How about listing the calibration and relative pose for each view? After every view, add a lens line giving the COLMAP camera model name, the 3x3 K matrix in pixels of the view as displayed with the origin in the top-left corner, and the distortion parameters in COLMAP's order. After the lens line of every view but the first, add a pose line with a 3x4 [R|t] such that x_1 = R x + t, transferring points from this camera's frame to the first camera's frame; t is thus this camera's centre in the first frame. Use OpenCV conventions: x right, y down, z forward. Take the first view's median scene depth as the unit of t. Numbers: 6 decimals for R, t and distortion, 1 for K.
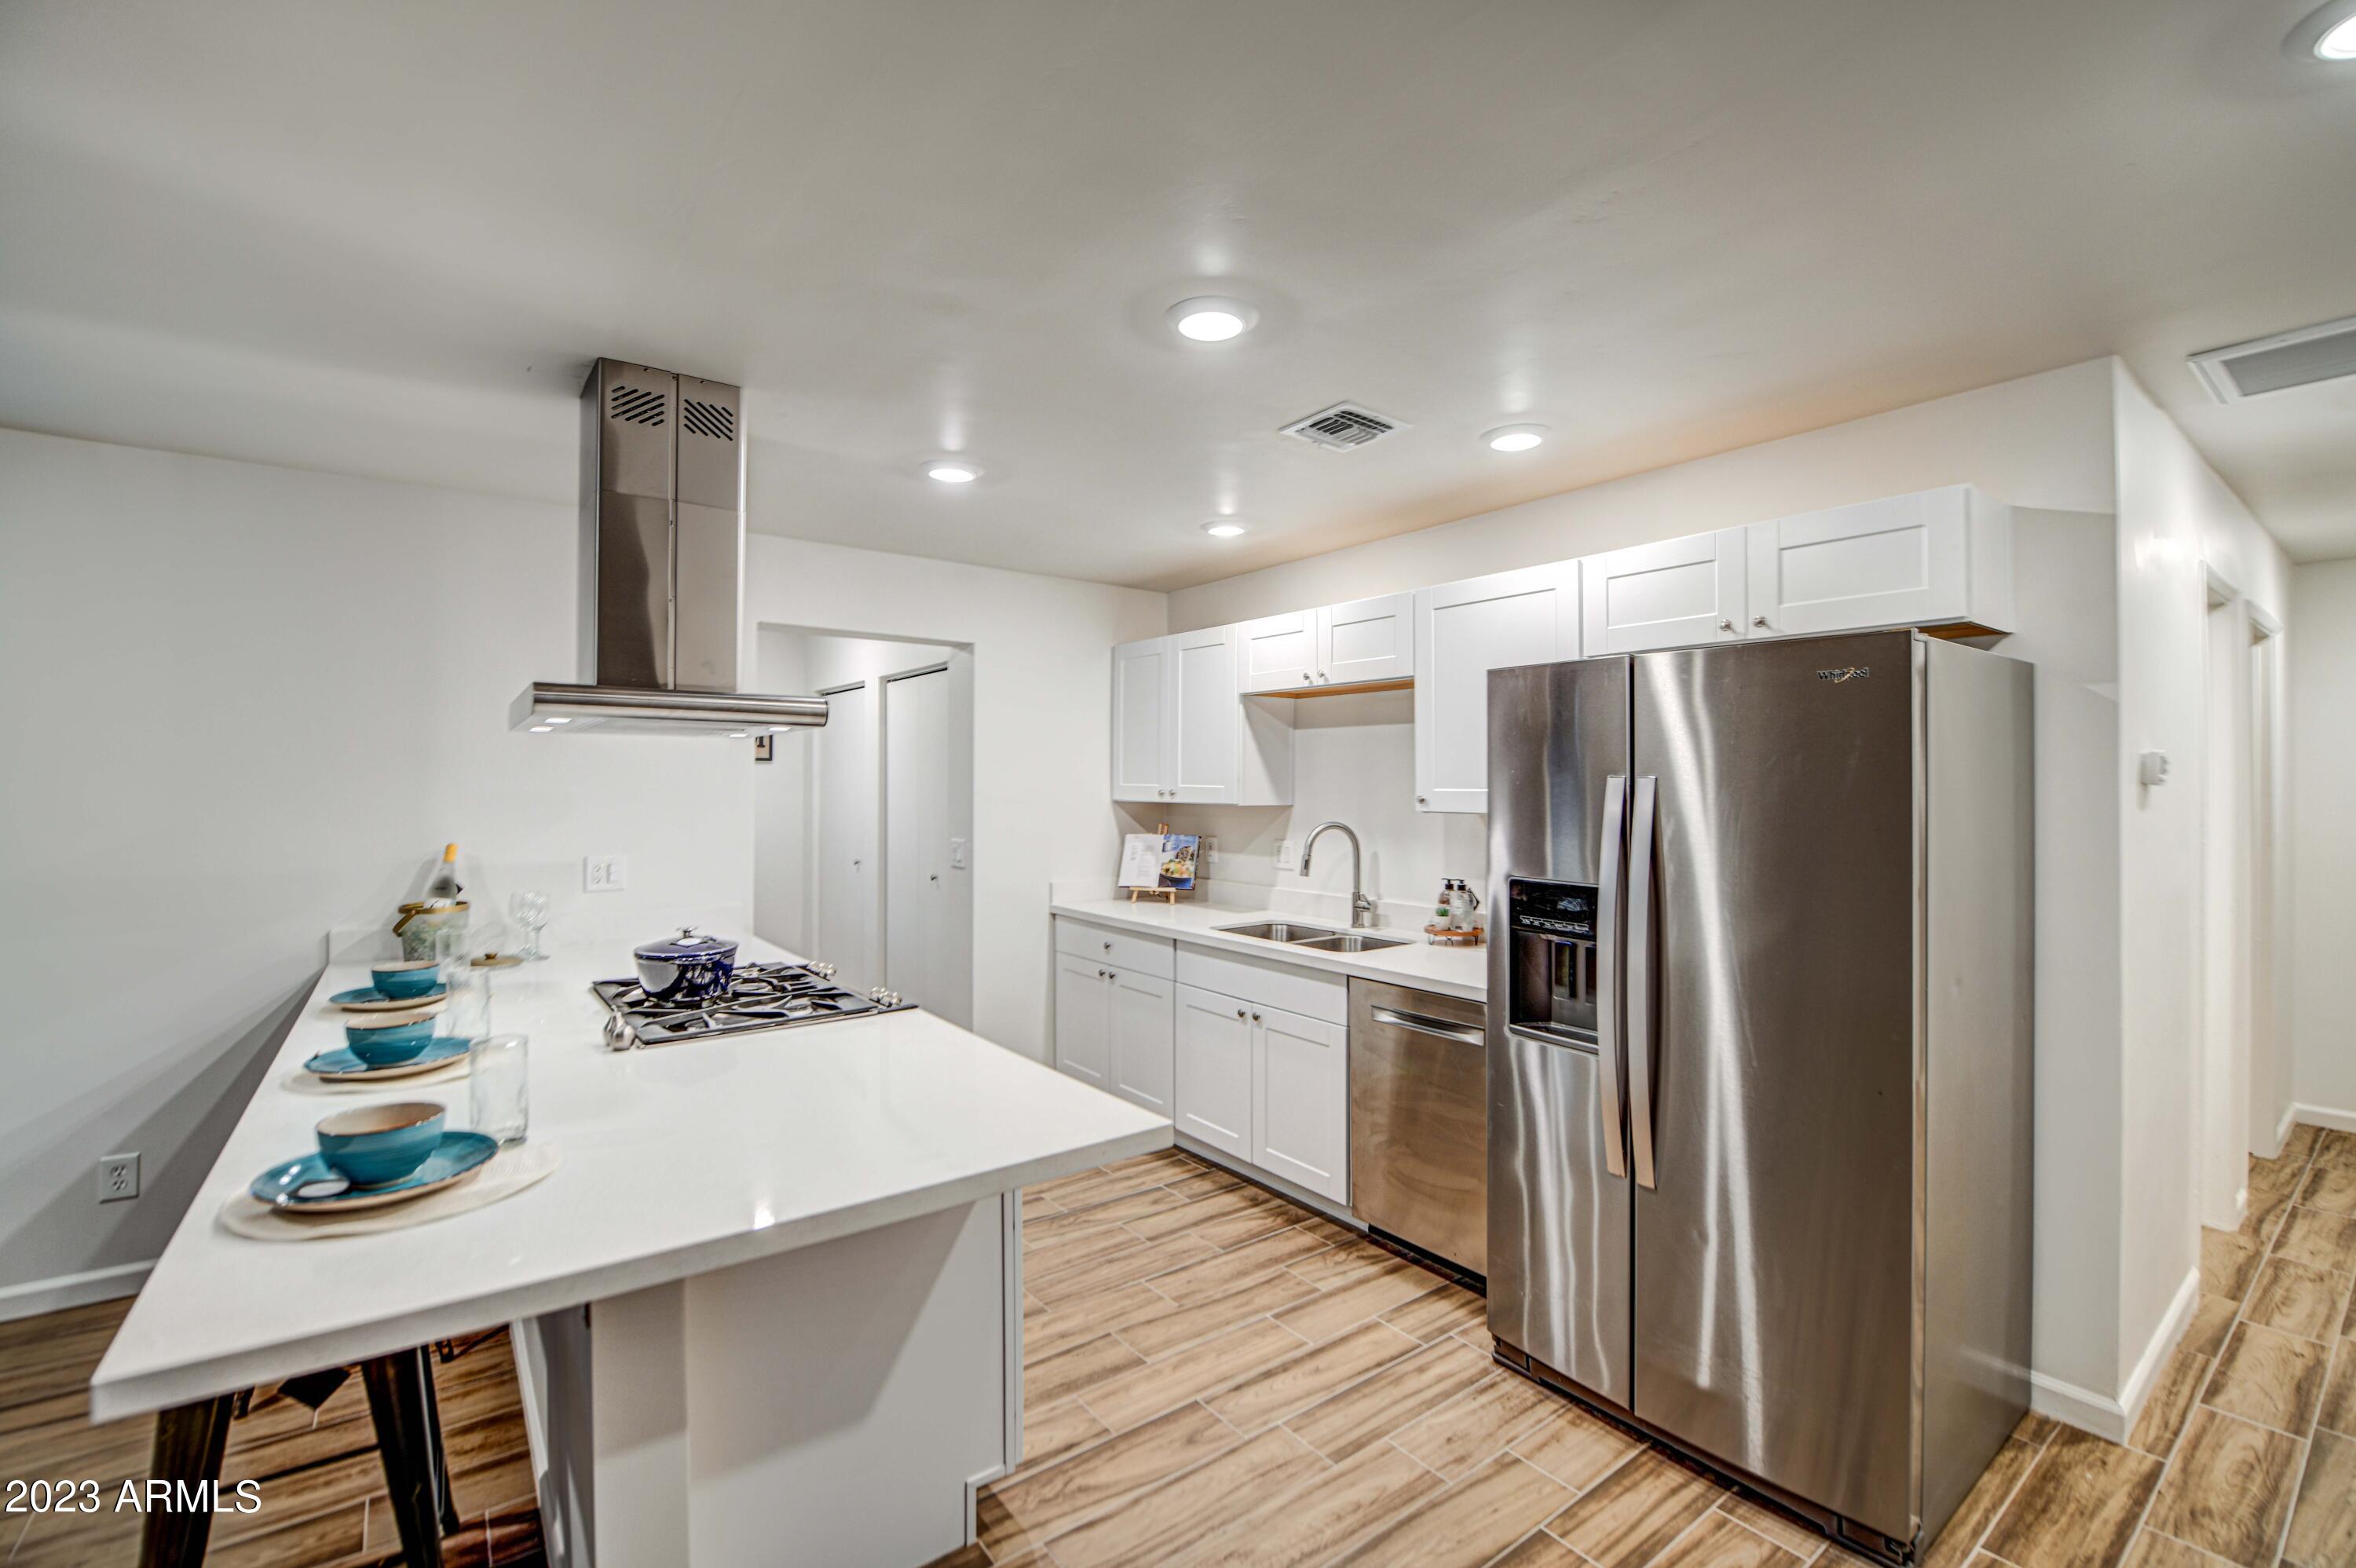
lens RADIAL K [[990.4, 0, 1202.8], [0, 990.4, 774.3], [0, 0, 1]] dist [-0.000379, -0.000016]
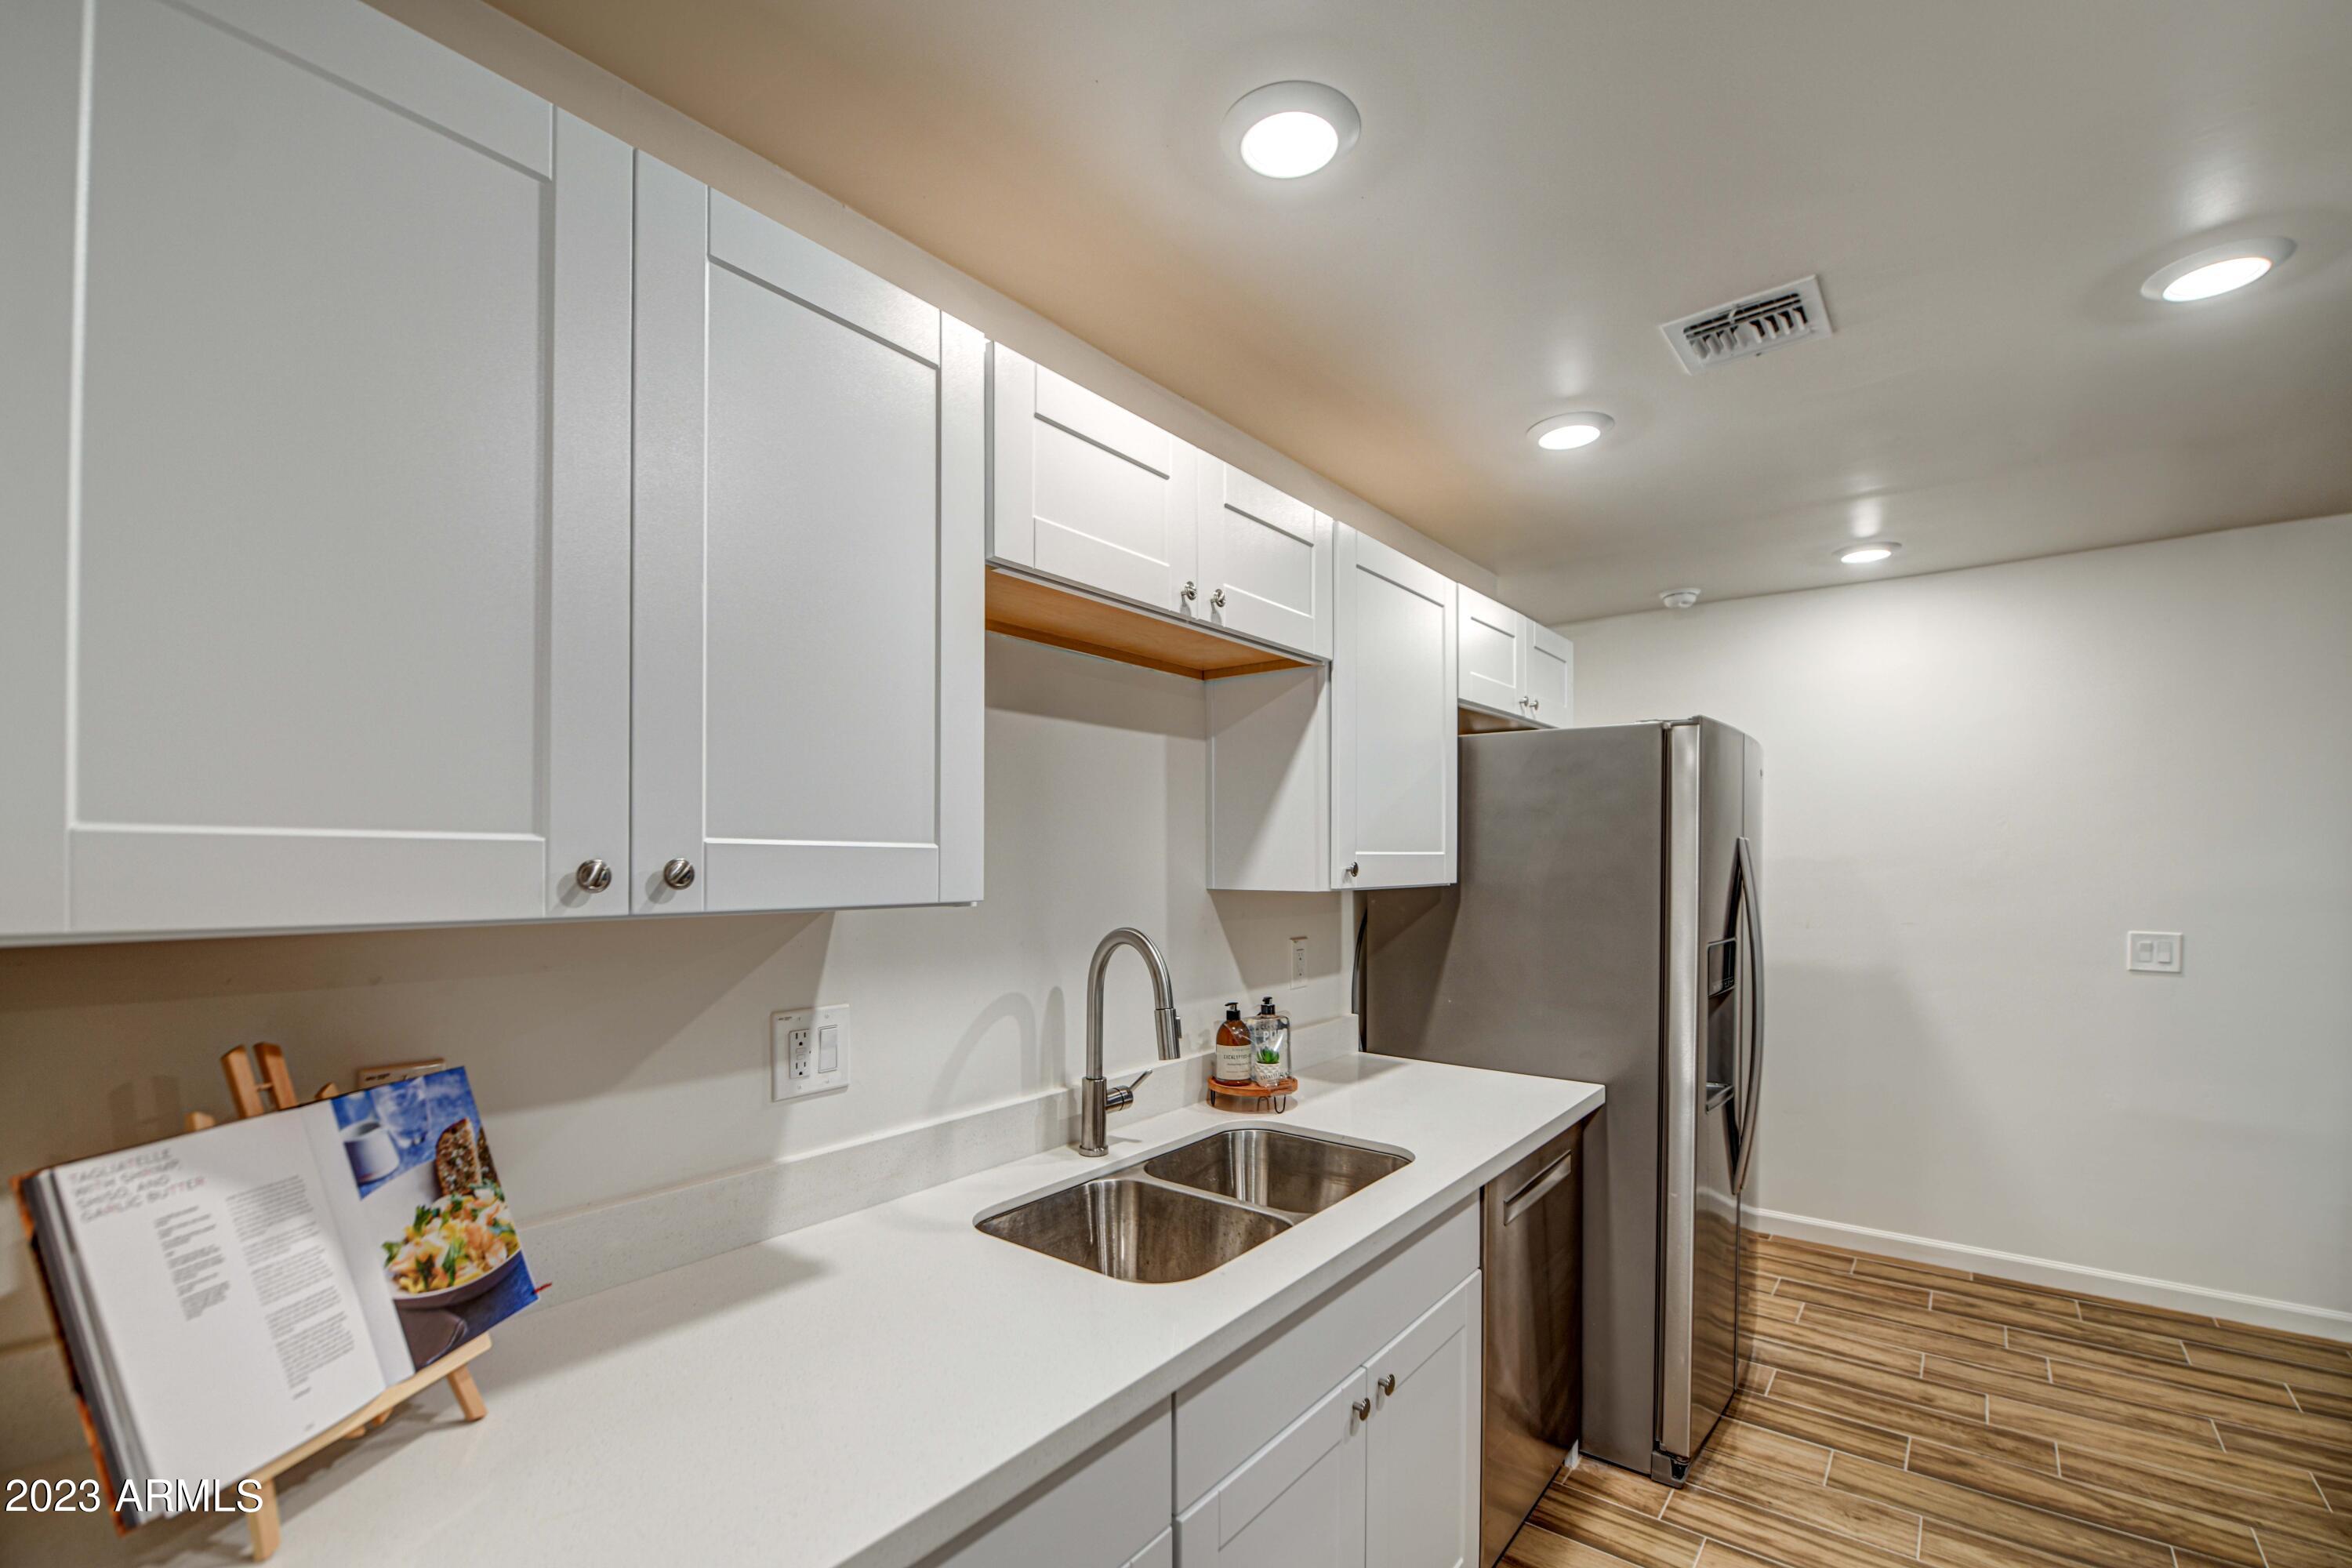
lens RADIAL K [[1022.4, 0, 1183.2], [0, 1022.4, 864.2], [0, 0, 1]] dist [-0.013801, -0.000301]
pose [[-0.233729, -0.007524, 0.972273, -0.360547], [-0.007790, 0.999952, 0.005866, 0.018985], [-0.972271, -0.006203, -0.233777, 1.223291]]
